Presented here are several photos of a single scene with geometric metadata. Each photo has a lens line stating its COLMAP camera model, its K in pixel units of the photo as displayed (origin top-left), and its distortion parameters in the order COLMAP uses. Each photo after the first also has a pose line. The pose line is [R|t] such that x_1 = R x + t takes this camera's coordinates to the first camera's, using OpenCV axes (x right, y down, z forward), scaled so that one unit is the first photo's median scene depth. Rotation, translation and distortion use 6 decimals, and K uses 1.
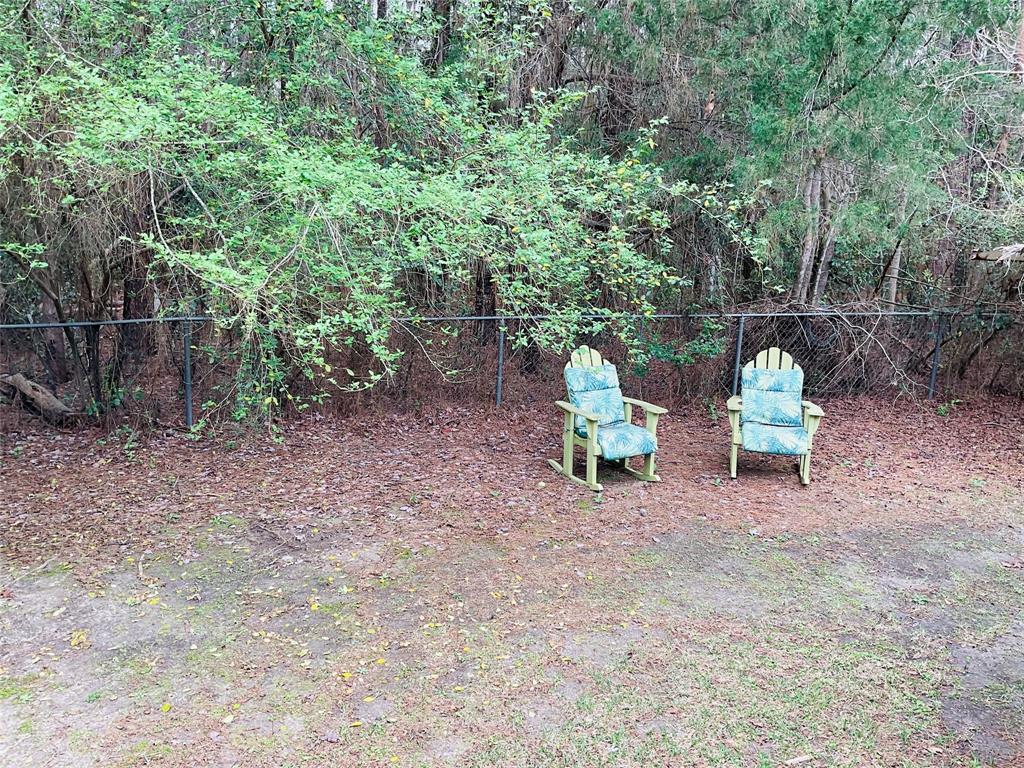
lens RADIAL K [[870.9, 0, 512.0], [0, 870.9, 384.0], [0, 0, 1]] dist [0.086374, -0.172294]
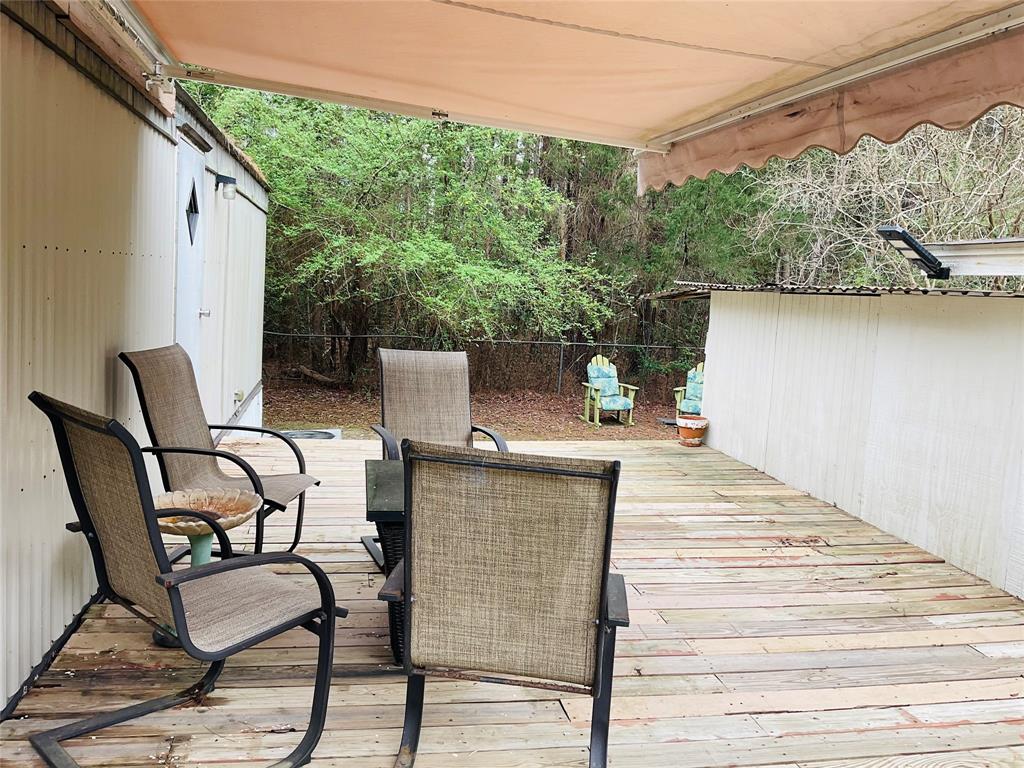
lens RADIAL K [[870.9, 0, 512.0], [0, 870.9, 384.0], [0, 0, 1]] dist [0.086374, -0.172294]
pose [[0.989405, 0.033836, -0.141181, 0.170912], [-0.044566, 0.996296, -0.073546, 0.172602], [0.138170, 0.079058, 0.987248, -0.914922]]
